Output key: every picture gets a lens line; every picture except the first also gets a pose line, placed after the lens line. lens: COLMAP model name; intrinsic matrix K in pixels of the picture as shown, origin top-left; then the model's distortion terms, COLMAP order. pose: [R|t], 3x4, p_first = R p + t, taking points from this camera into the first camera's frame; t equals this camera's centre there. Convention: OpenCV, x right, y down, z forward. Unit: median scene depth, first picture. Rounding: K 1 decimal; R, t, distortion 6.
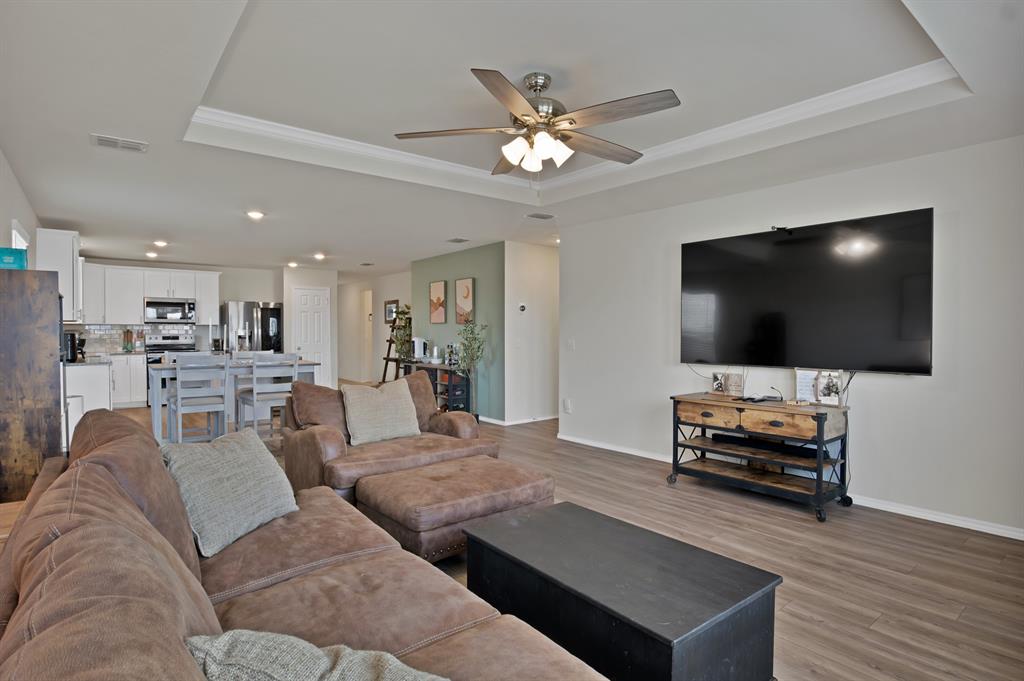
lens RADIAL K [[539.0, 0, 521.5], [0, 539.0, 336.2], [0, 0, 1]] dist [-0.050905, 0.018668]
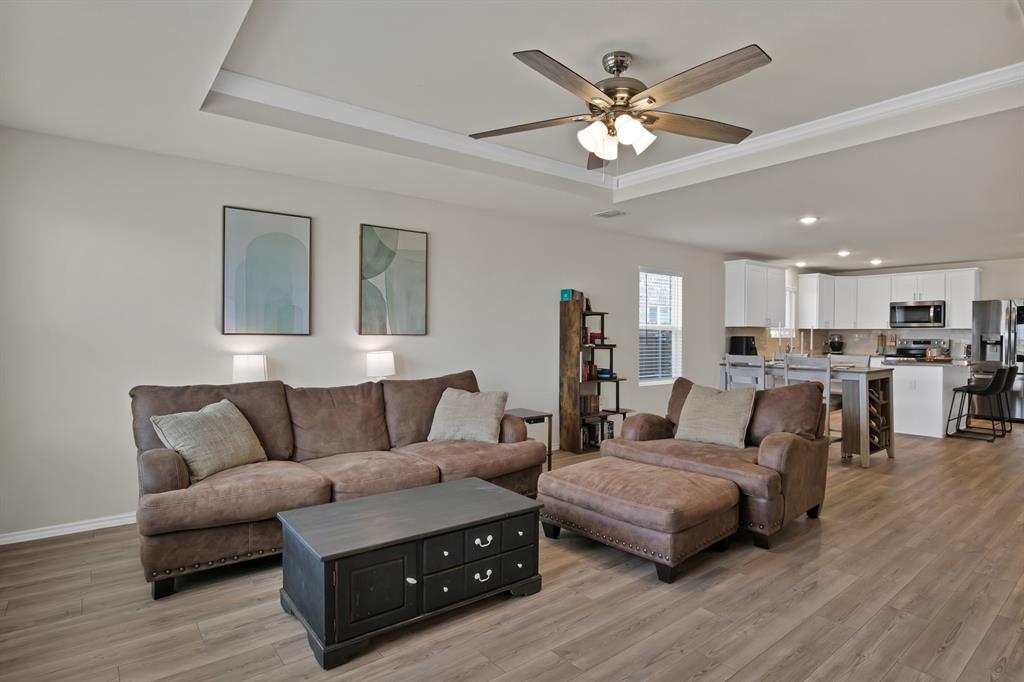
lens RADIAL K [[539.0, 0, 521.5], [0, 539.0, 336.7], [0, 0, 1]] dist [-0.050905, 0.018668]
pose [[0.009299, 0.005727, -0.999940, 0.773248], [-0.013539, 0.999893, 0.005601, -0.007540], [0.999865, 0.013486, 0.009376, 0.670952]]
